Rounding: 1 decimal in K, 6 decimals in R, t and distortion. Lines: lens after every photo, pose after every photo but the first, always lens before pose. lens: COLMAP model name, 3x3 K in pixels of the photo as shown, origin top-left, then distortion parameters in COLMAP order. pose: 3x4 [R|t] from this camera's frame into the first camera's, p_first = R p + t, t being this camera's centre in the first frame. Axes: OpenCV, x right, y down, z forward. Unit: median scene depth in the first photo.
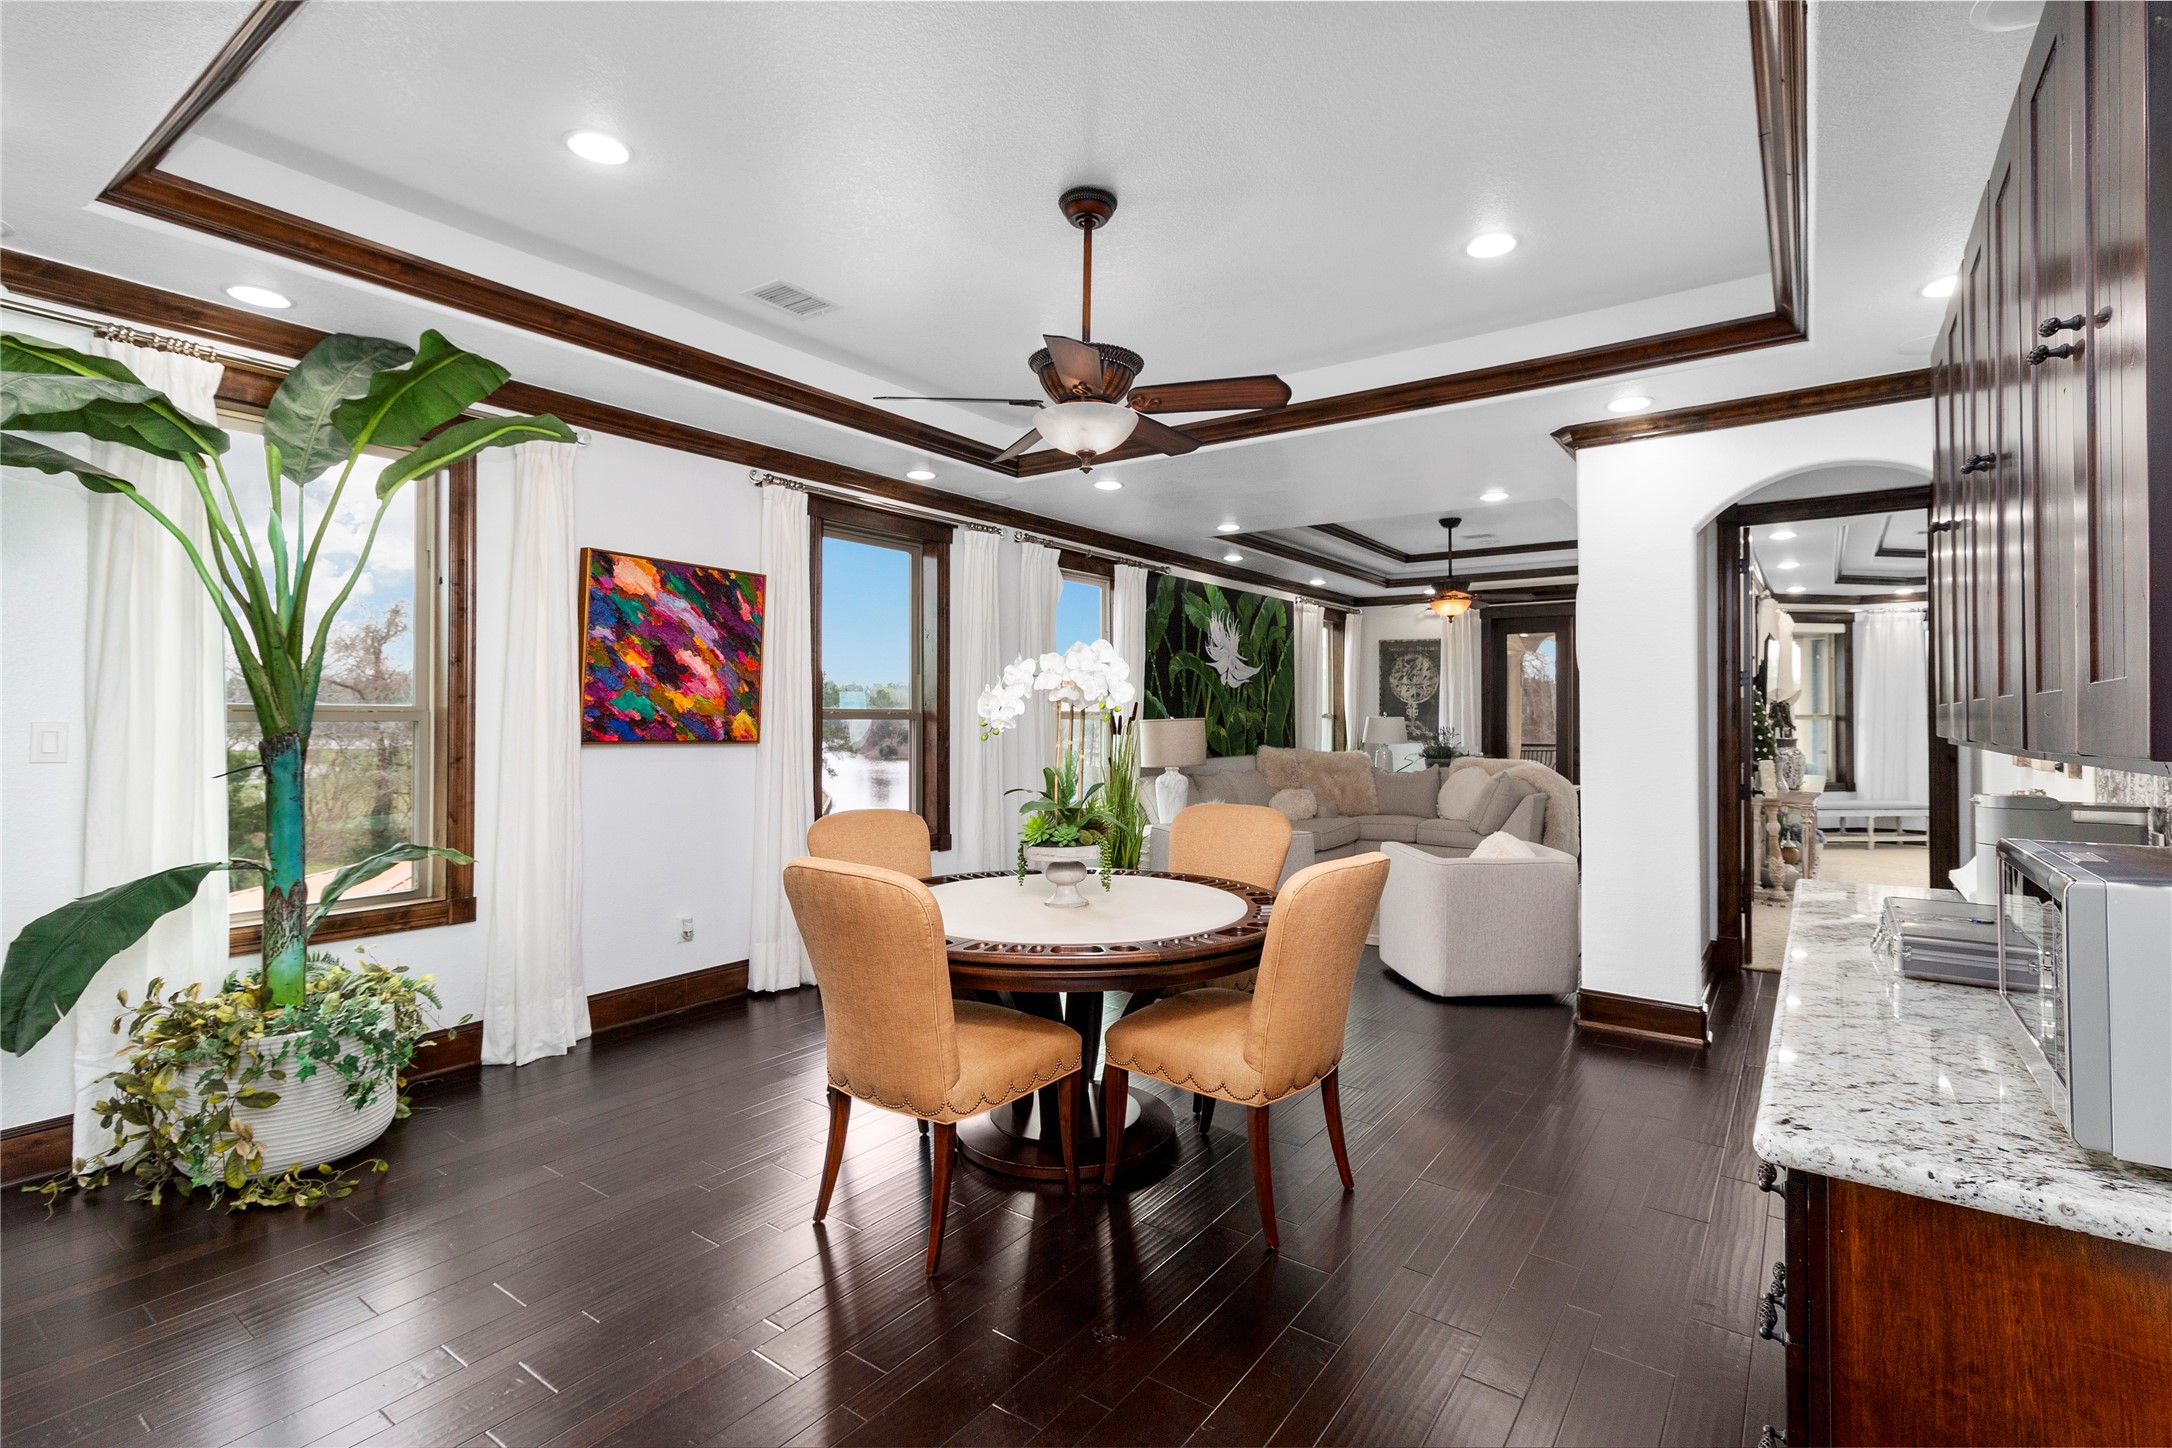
lens RADIAL K [[992.3, 0, 1131.3], [0, 992.3, 705.2], [0, 0, 1]] dist [0.005940, 0.000495]
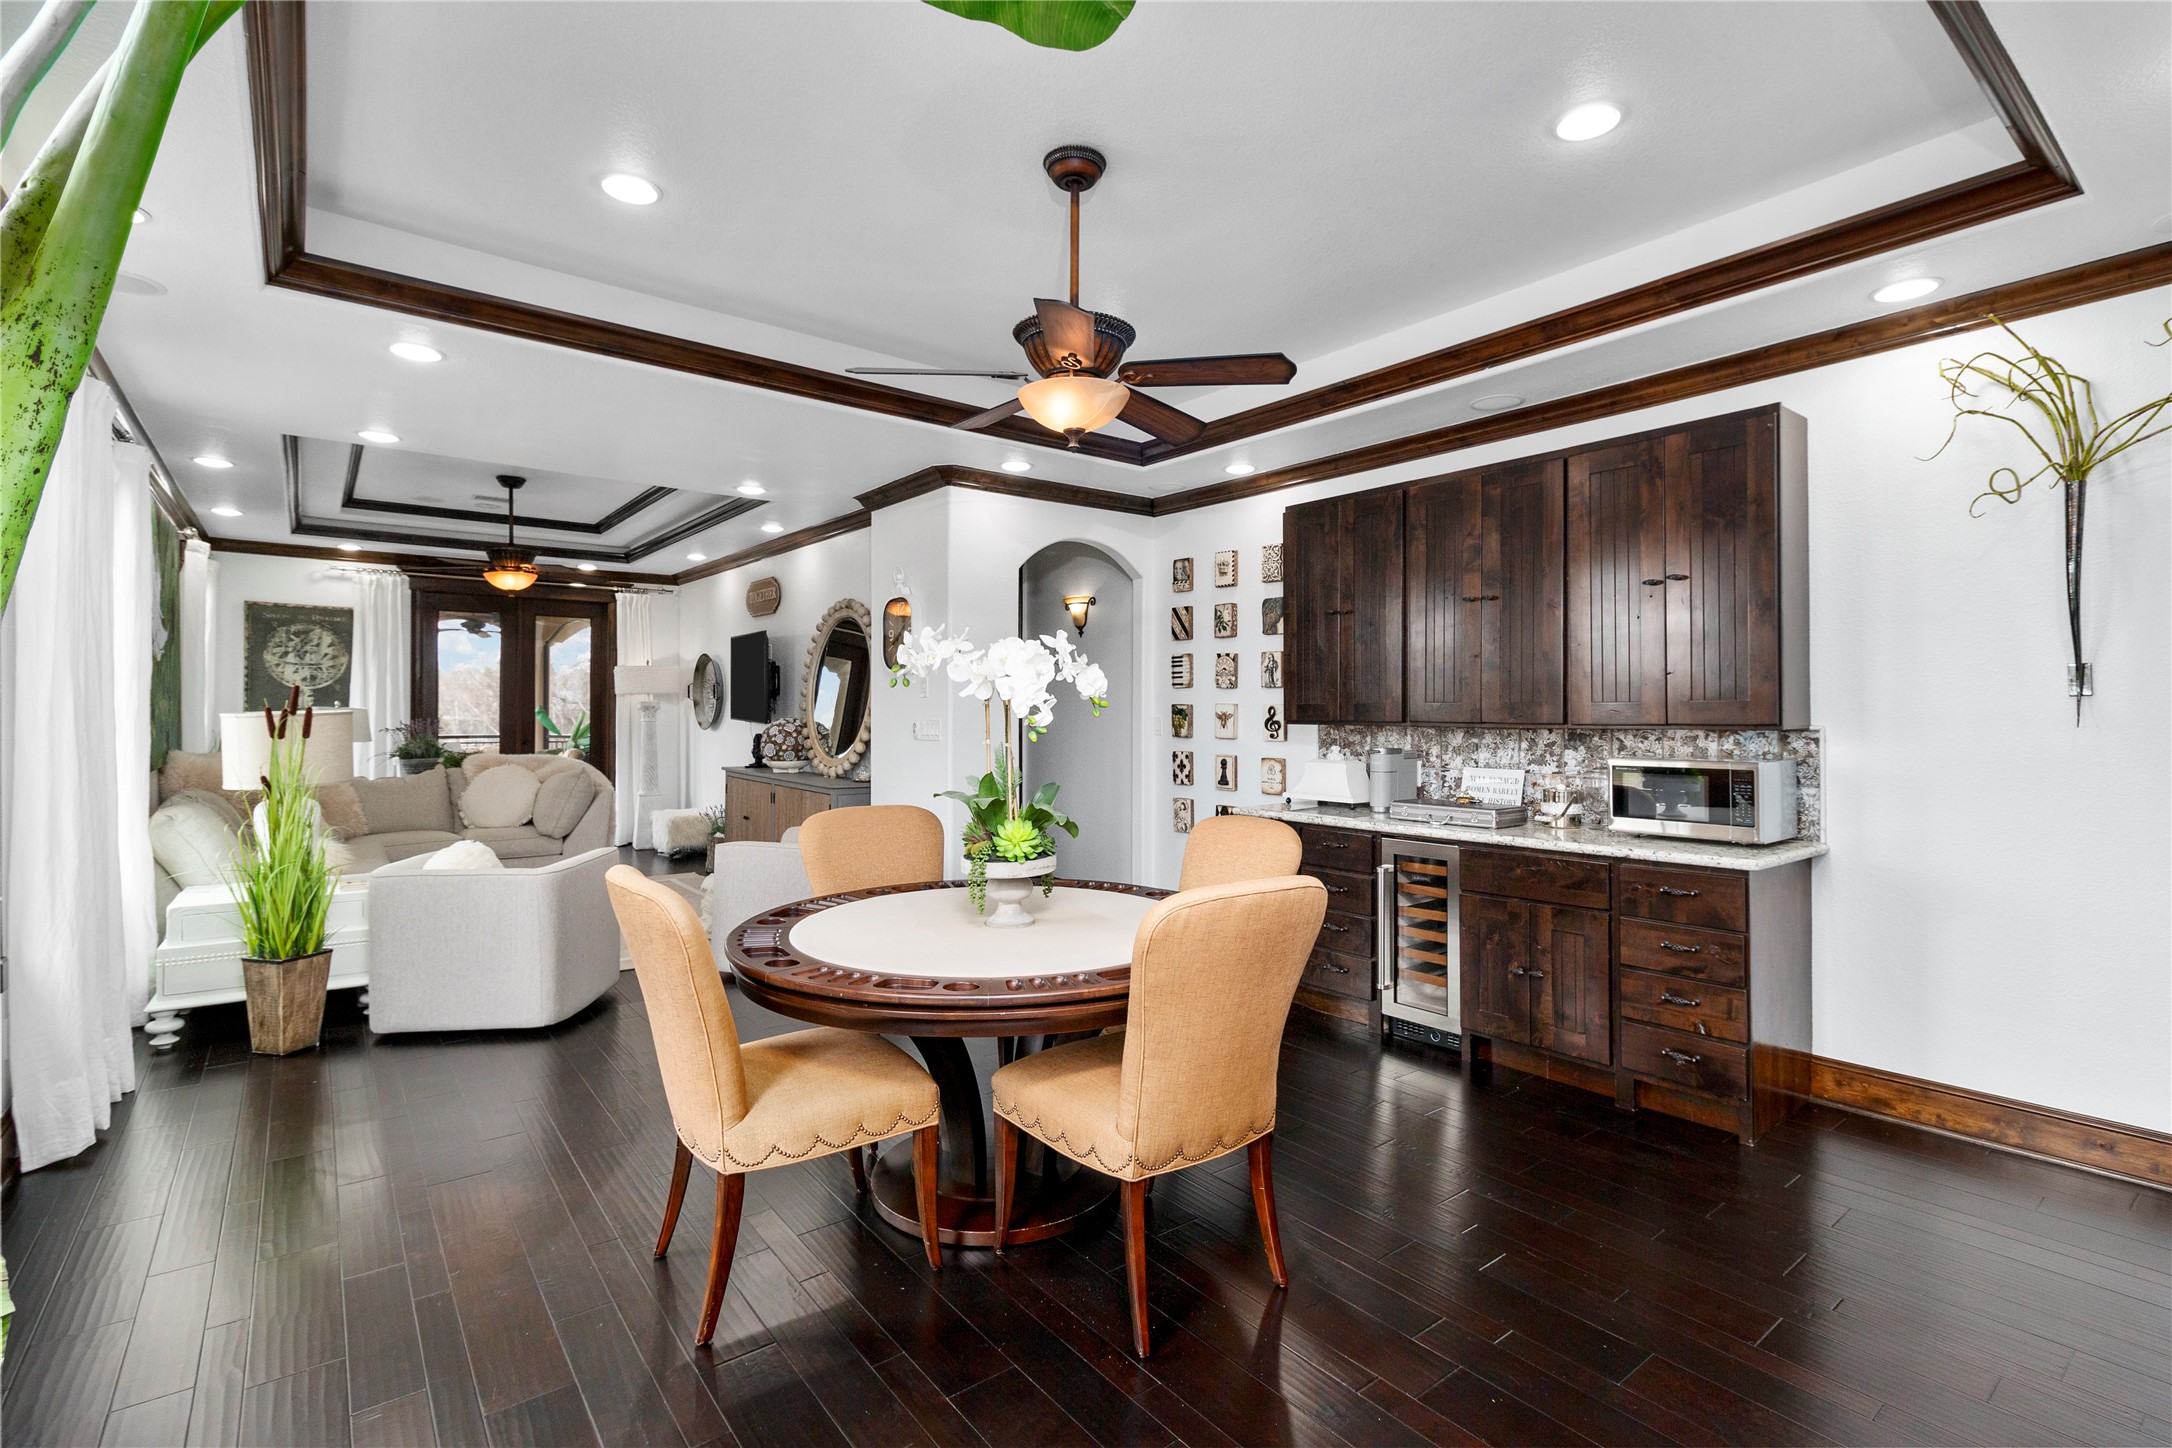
lens RADIAL K [[992.3, 0, 1096.2], [0, 992.3, 707.8], [0, 0, 1]] dist [0.005940, 0.000495]
pose [[0.292471, 0.000546, 0.956274, -0.400825], [-0.014199, 0.999892, 0.003772, 0.001412], [-0.956169, -0.014681, 0.292448, 0.290528]]
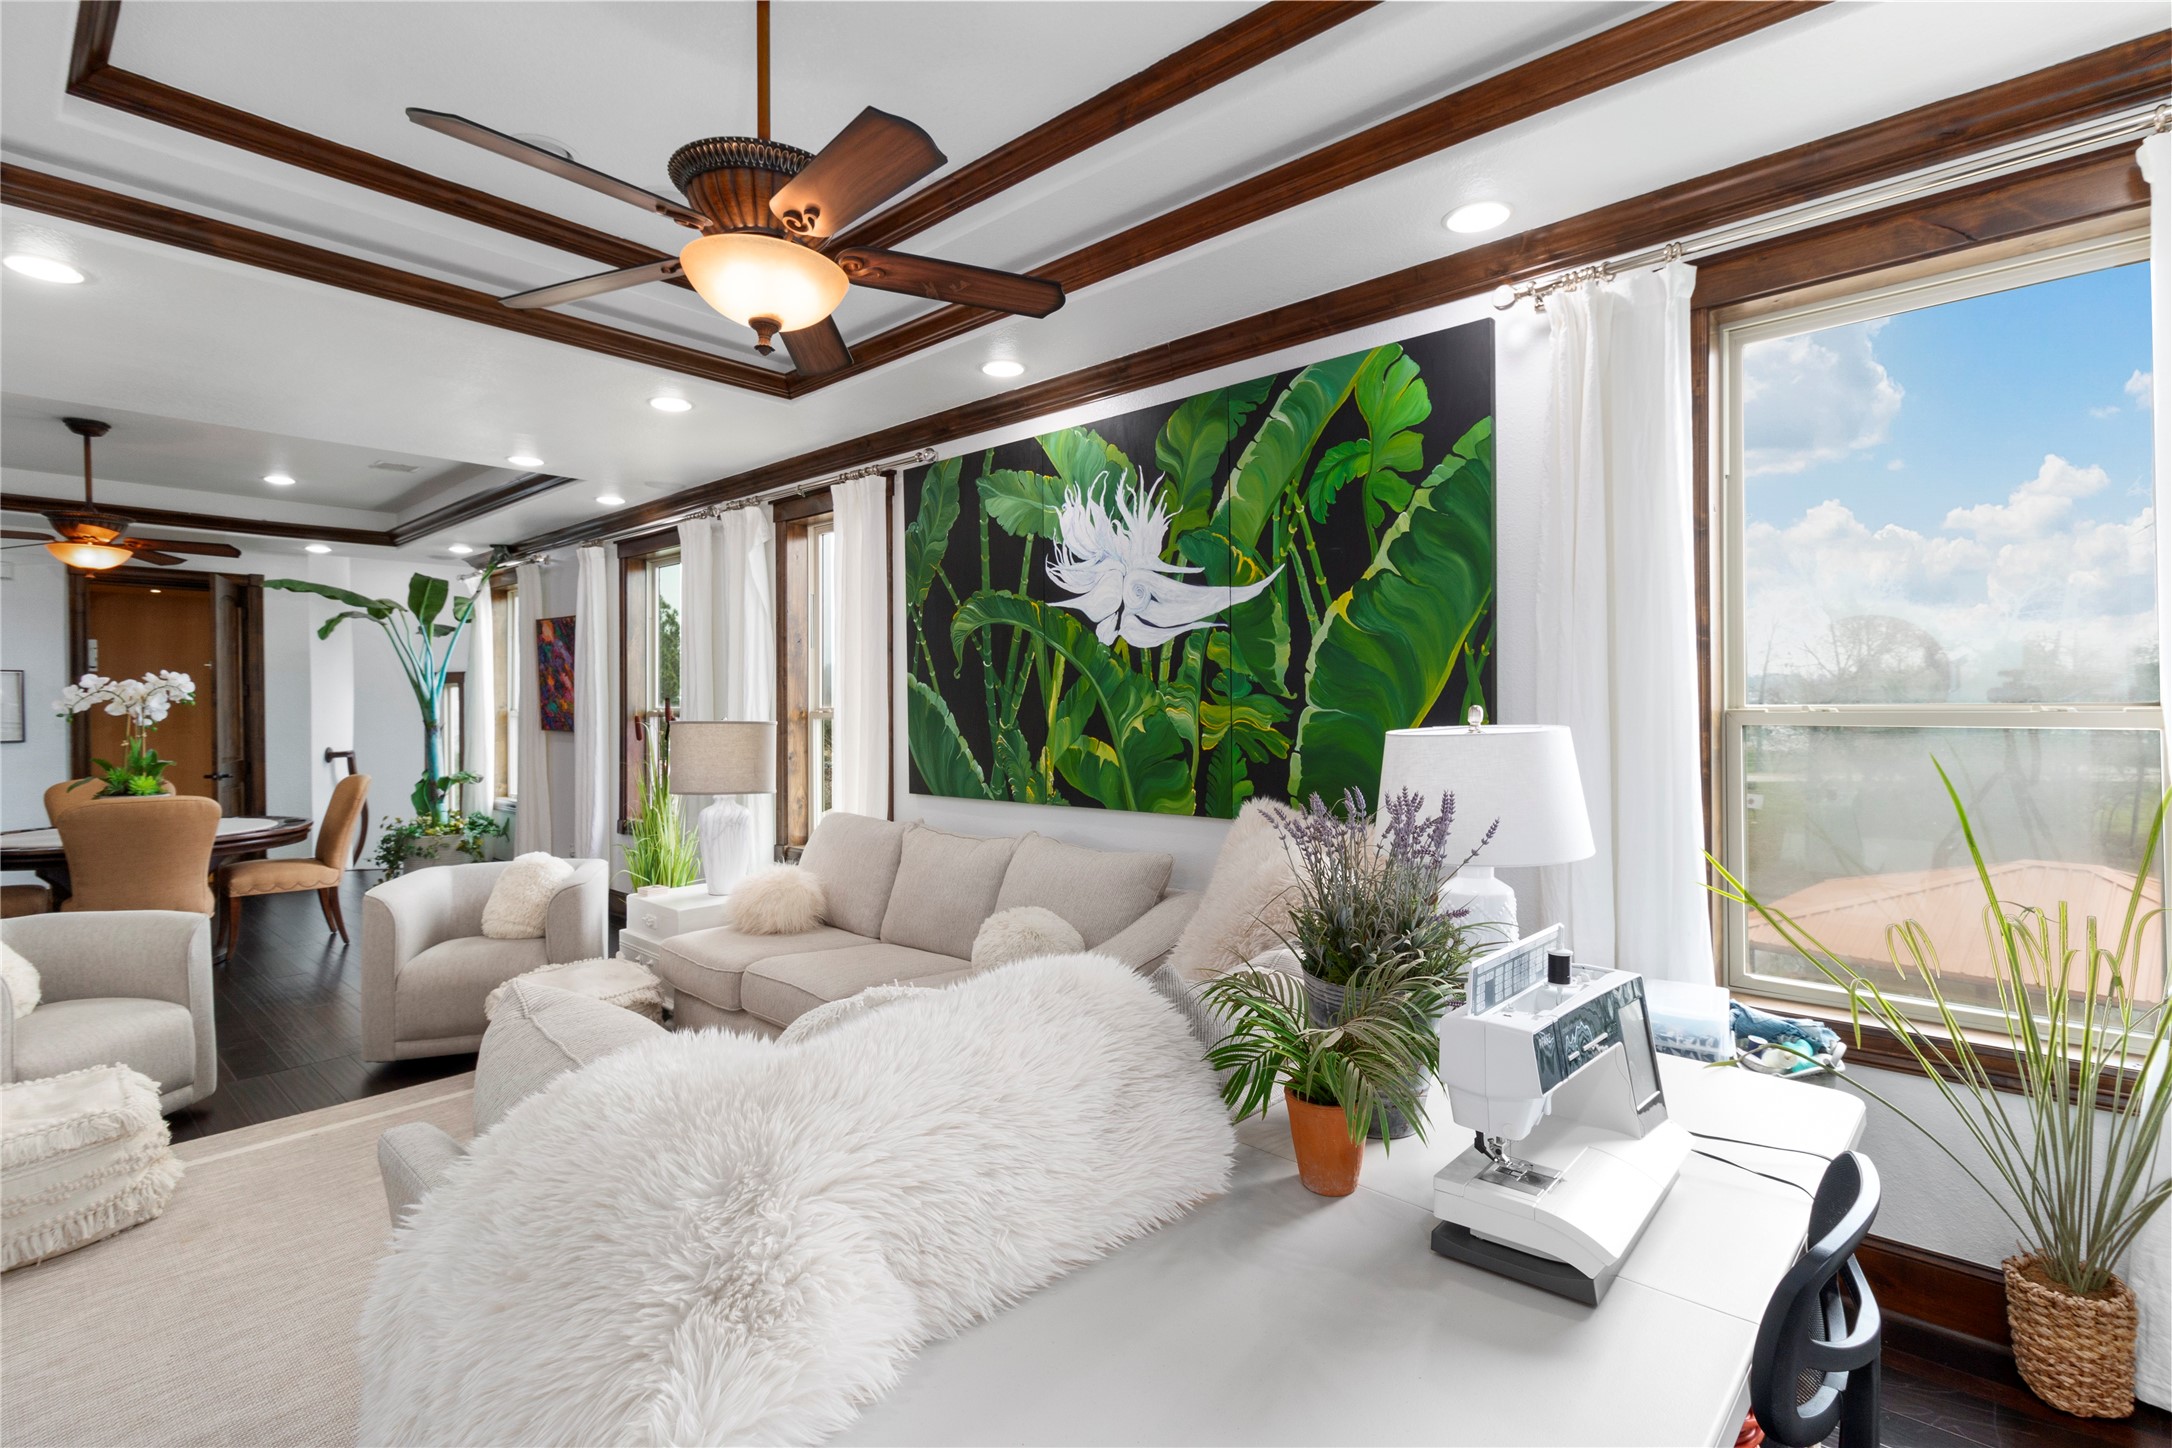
lens RADIAL K [[992.3, 0, 1101.6], [0, 992.3, 707.2], [0, 0, 1]] dist [0.005940, 0.000495]
pose [[-0.111416, 0.004646, -0.993763, 0.623004], [0.018993, 0.999816, 0.002545, 0.006749], [0.993592, -0.018591, -0.111484, 1.240389]]
